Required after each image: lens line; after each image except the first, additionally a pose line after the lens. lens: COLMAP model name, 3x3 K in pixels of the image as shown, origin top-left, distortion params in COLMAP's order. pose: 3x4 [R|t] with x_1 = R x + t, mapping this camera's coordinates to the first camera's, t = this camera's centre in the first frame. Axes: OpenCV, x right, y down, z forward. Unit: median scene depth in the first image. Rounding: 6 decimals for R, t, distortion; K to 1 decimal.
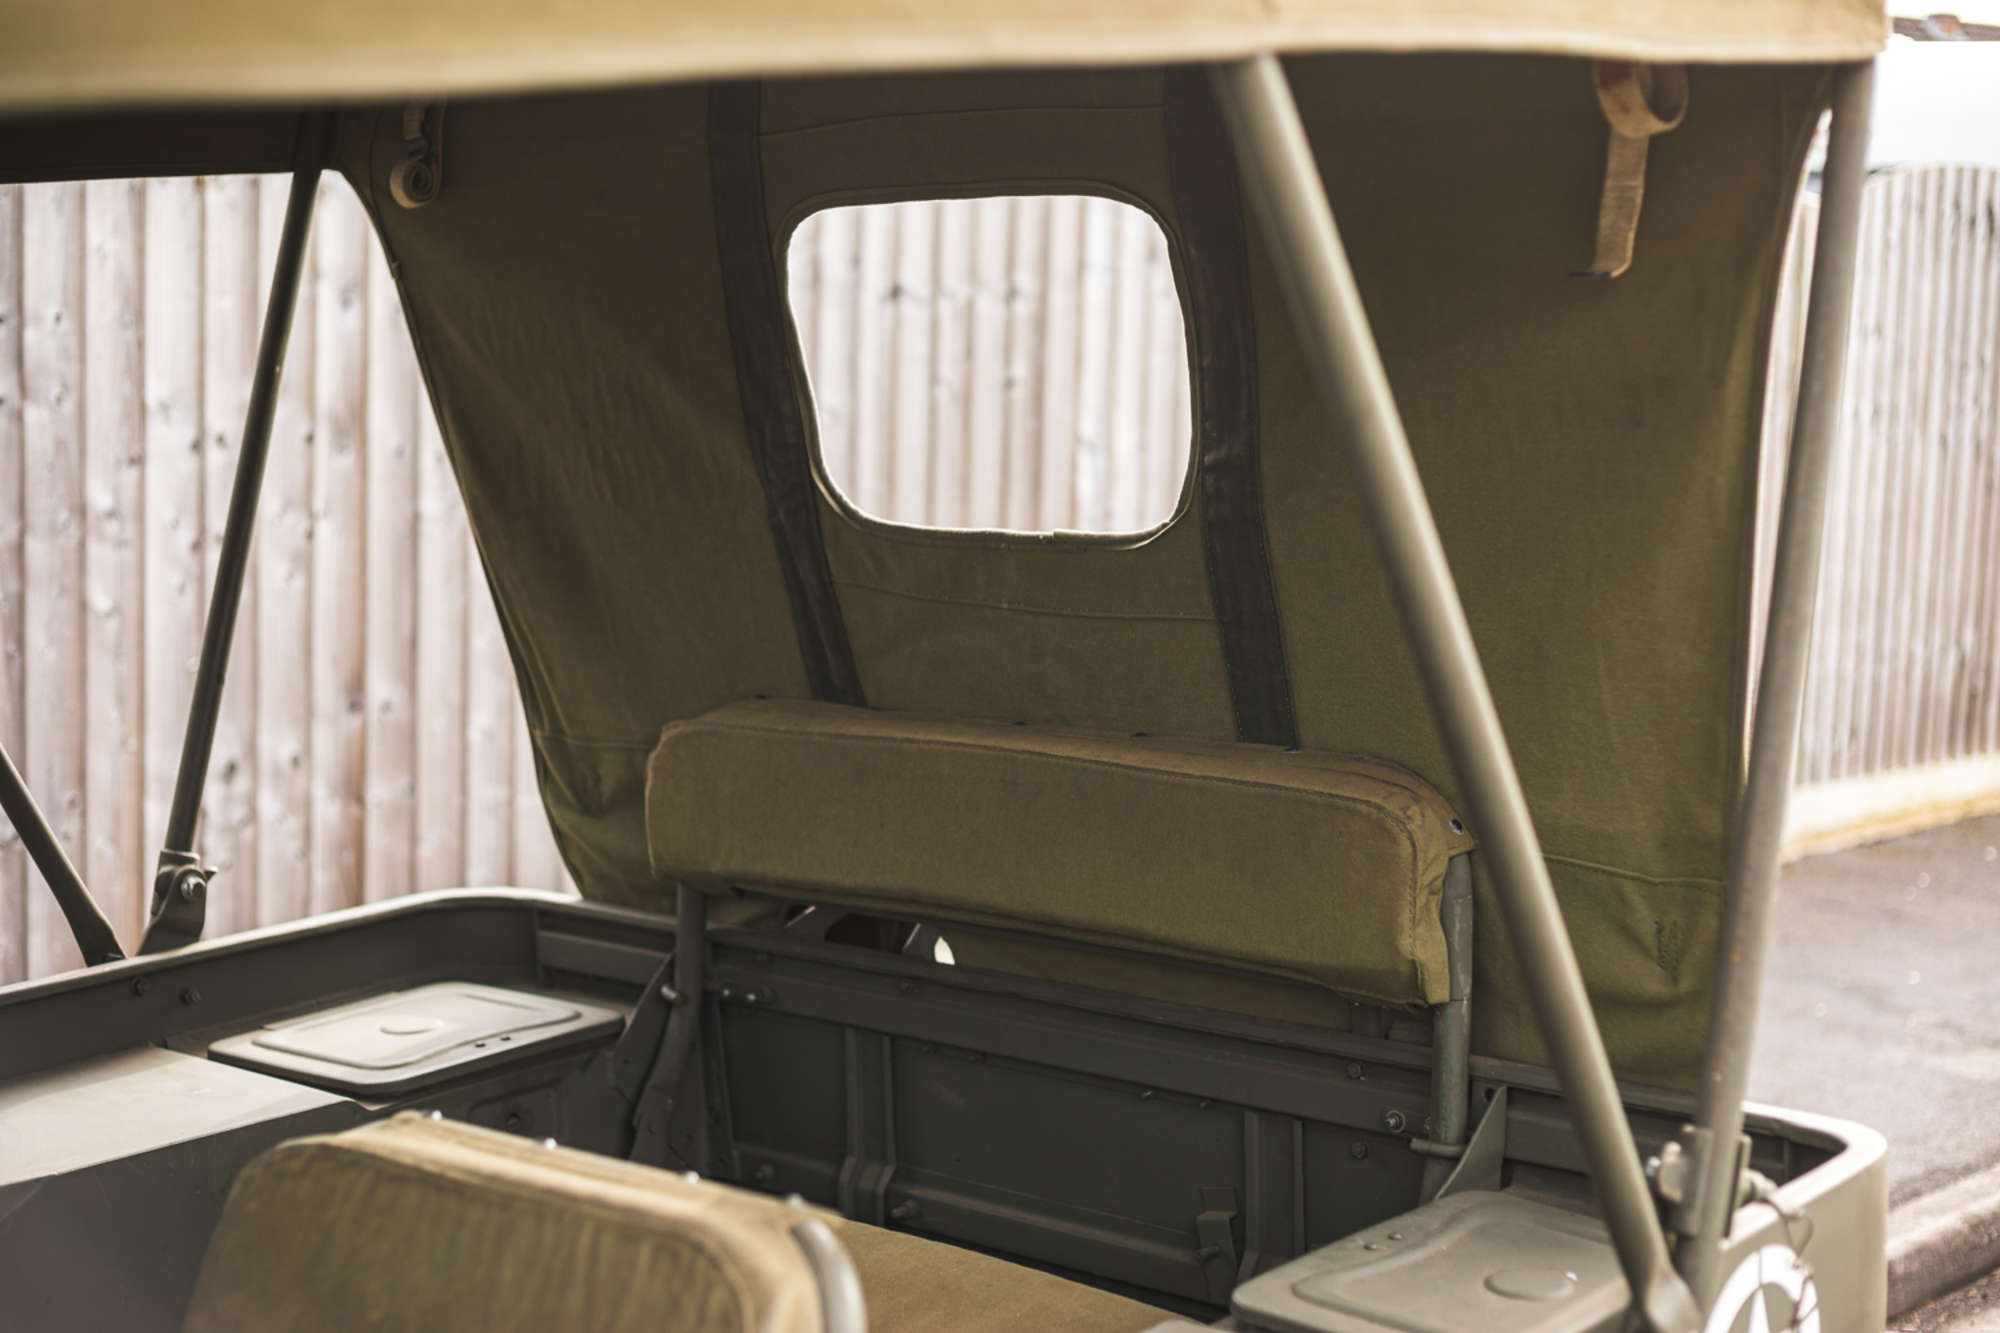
lens RADIAL K [[2962.2, 0, 1002.3], [0, 2962.2, 664.3], [0, 0, 1]] dist [-0.116725, 0.000000]
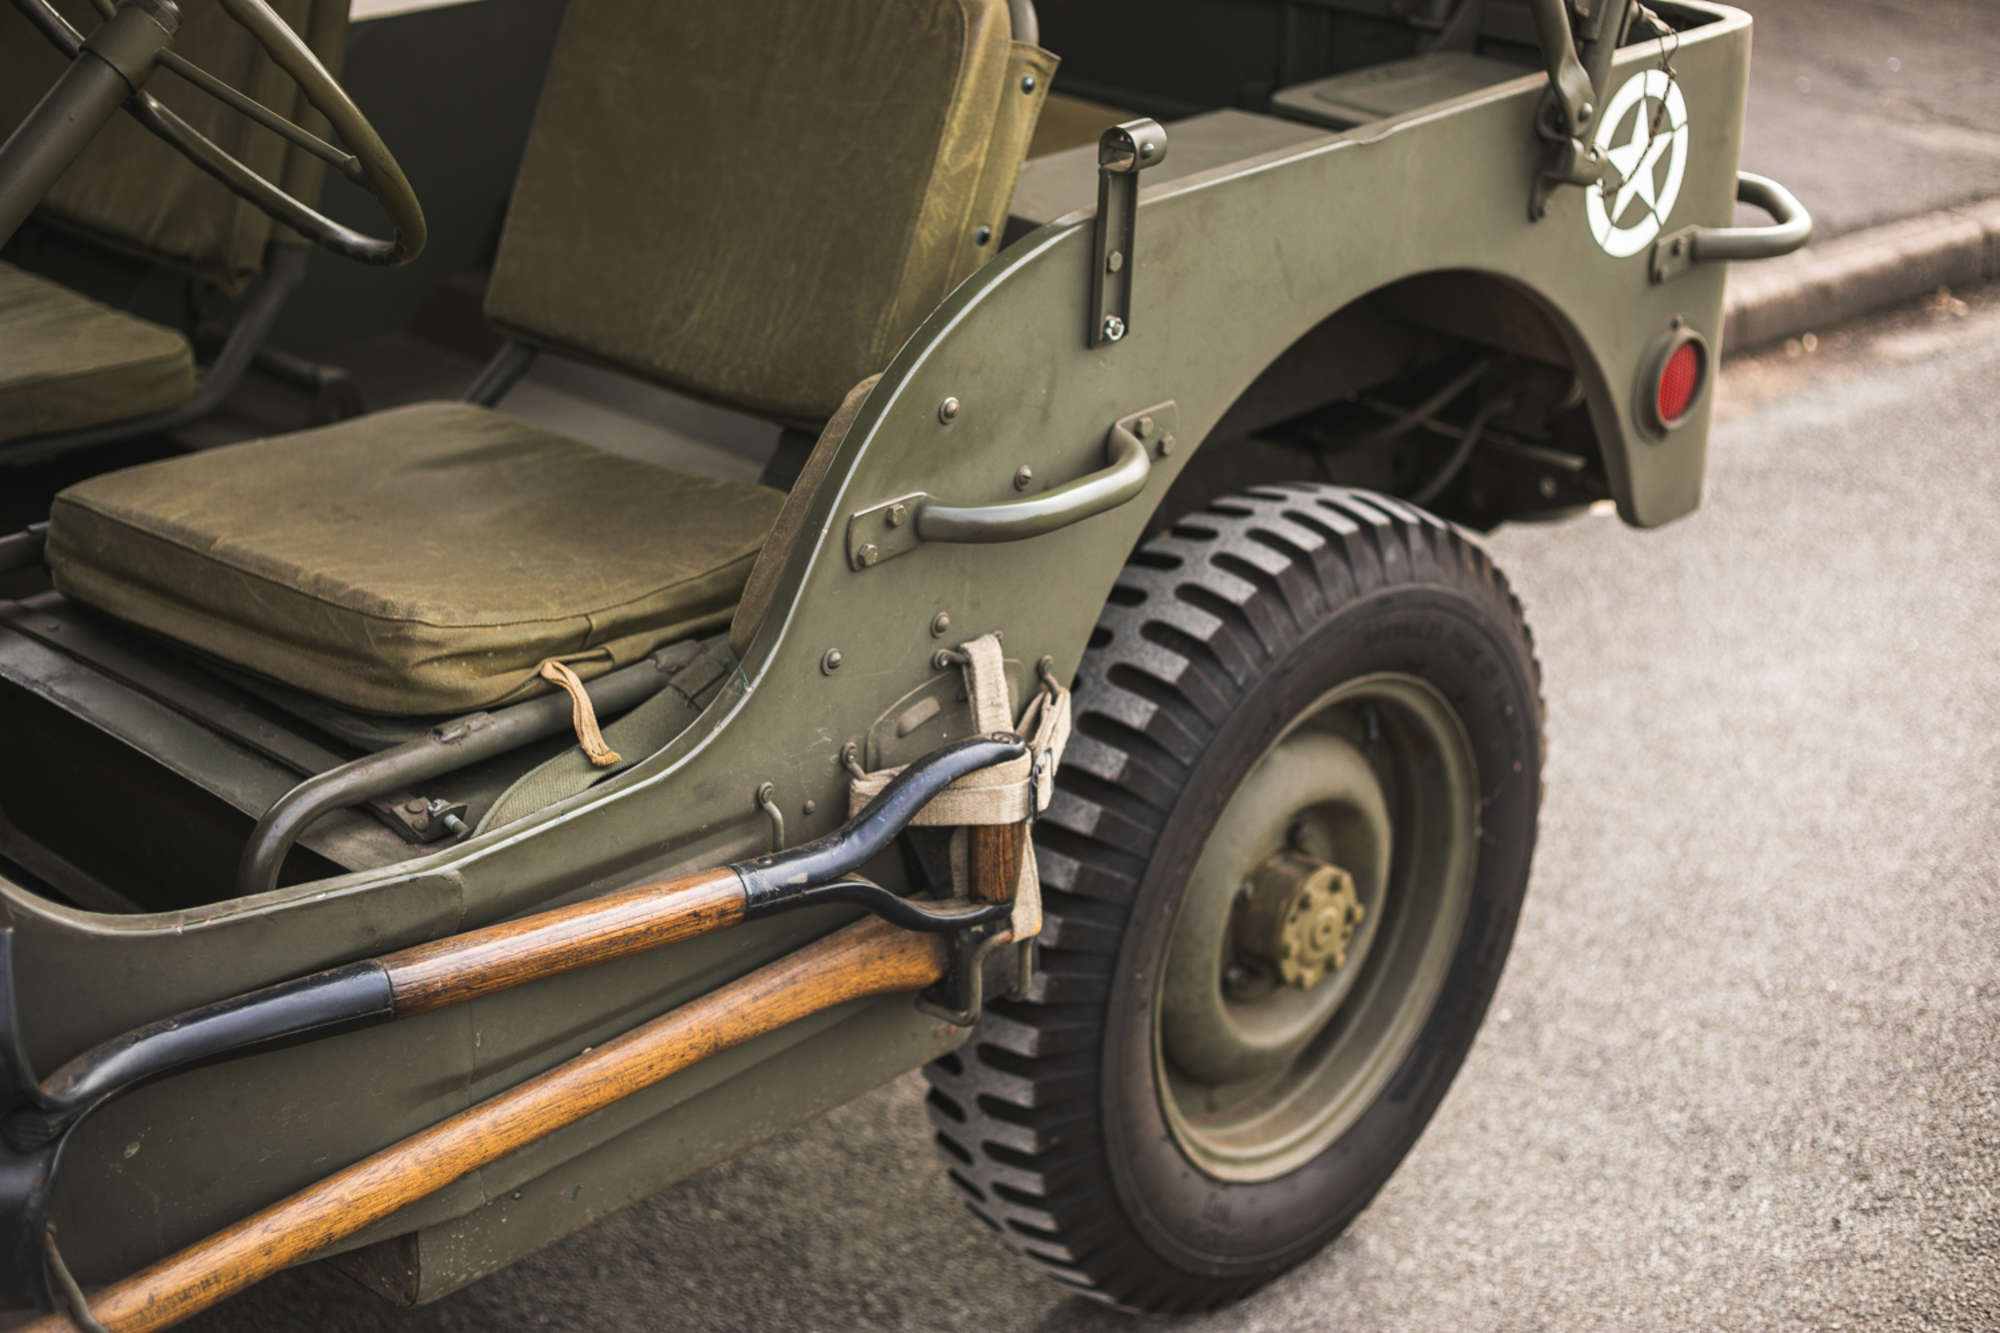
lens RADIAL K [[2962.2, 0, 1010.6], [0, 2962.2, 666.8], [0, 0, 1]] dist [-0.116725, 0.000000]
pose [[0.999035, 0.043885, 0.001961, -0.027371], [-0.042530, 0.955098, 0.293221, 0.049647], [0.010995, -0.293021, 0.956043, -0.309919]]
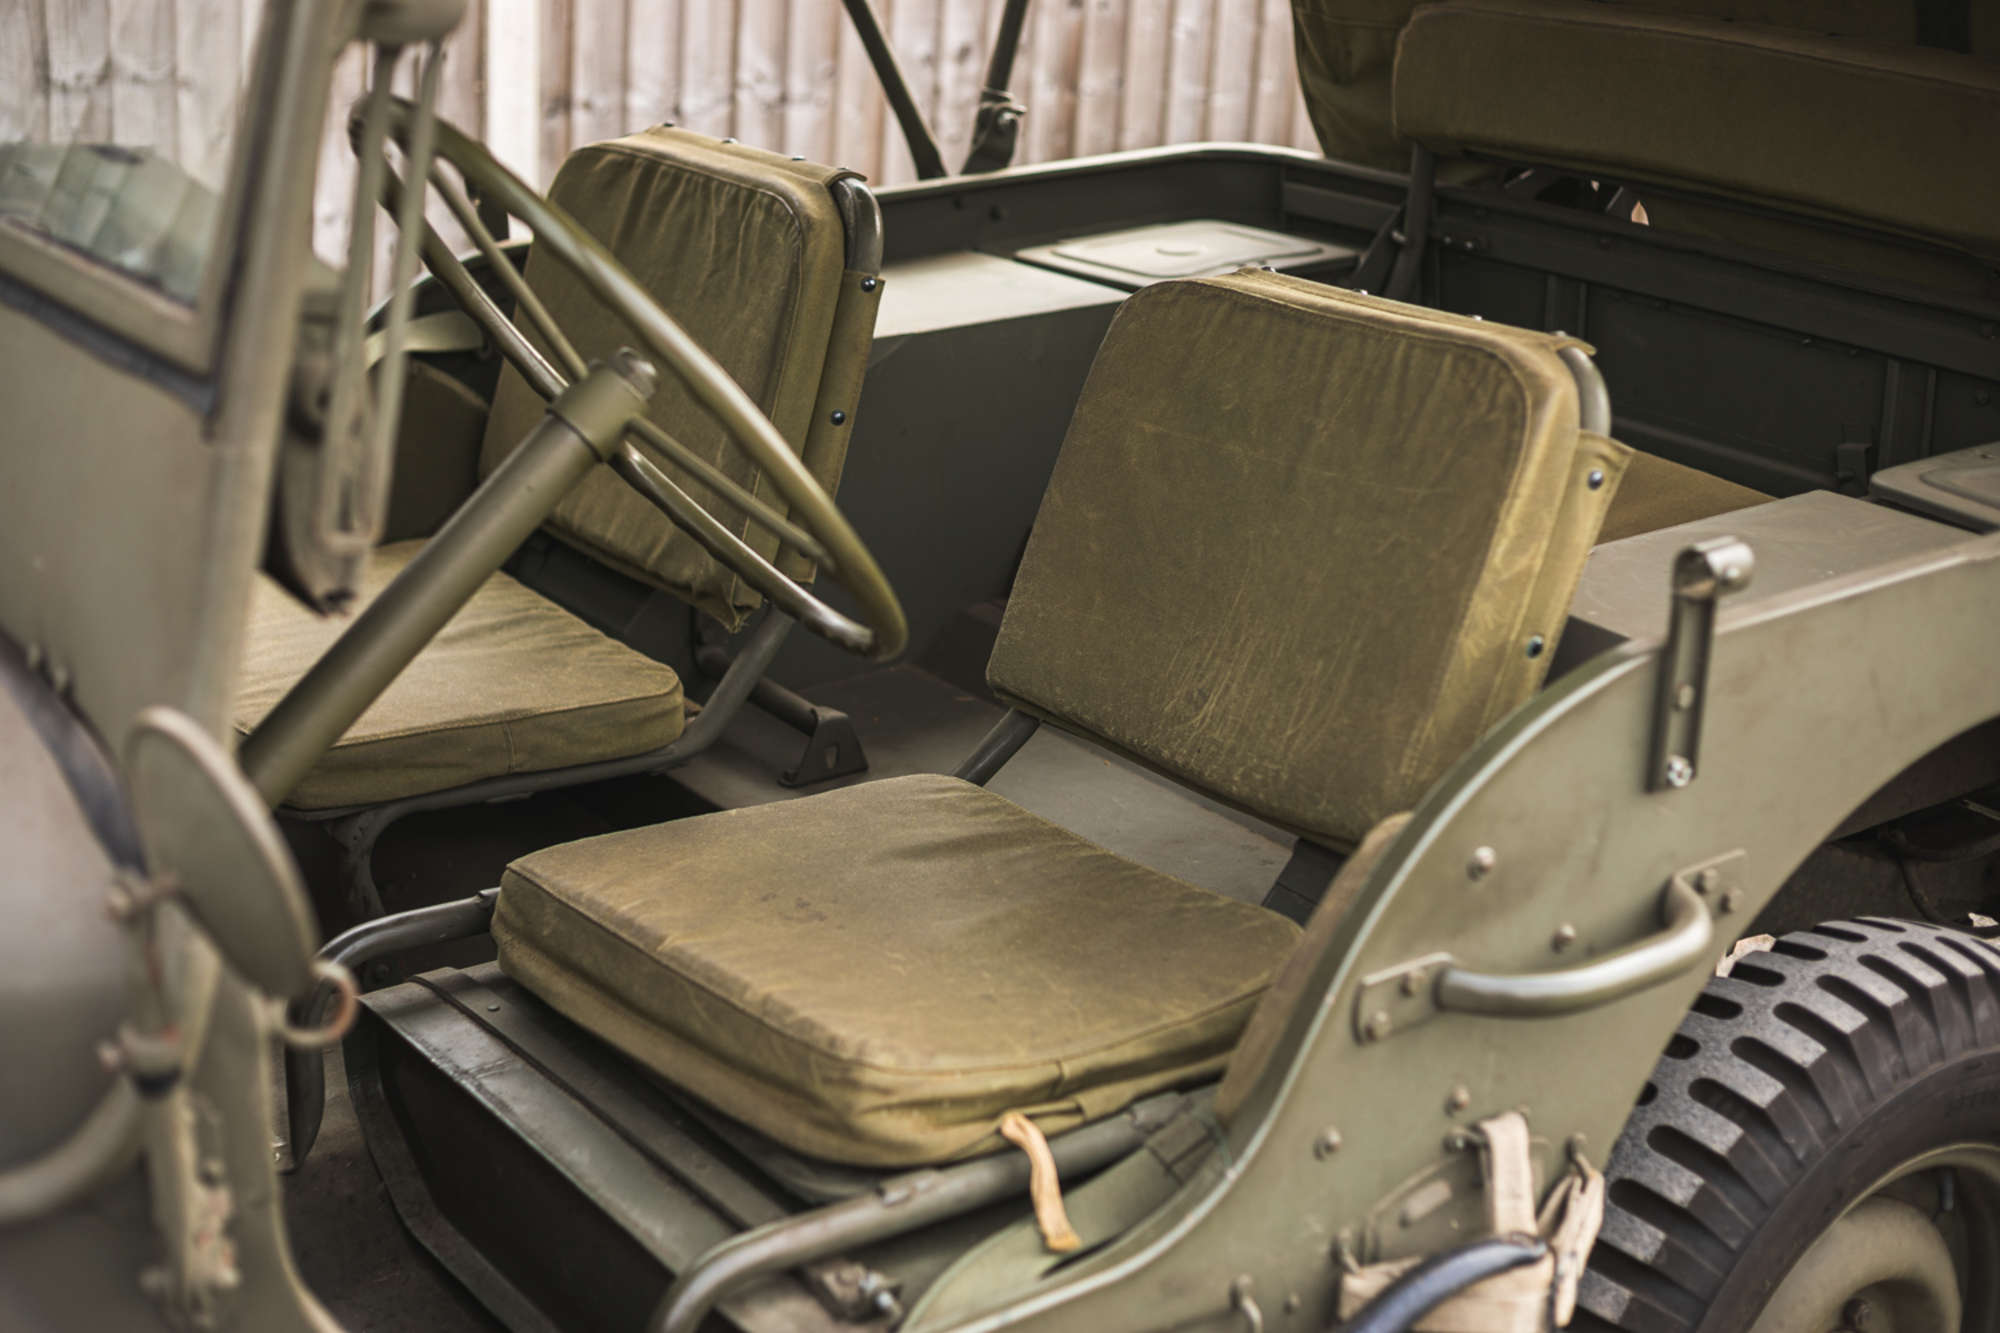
lens RADIAL K [[2962.2, 0, 984.5], [0, 2962.2, 670.9], [0, 0, 1]] dist [-0.116725, 0.000000]
pose [[0.975869, 0.099551, -0.194341, -0.029173], [-0.054719, 0.973119, 0.223709, 0.026357], [0.211388, -0.207676, 0.955084, -0.211405]]
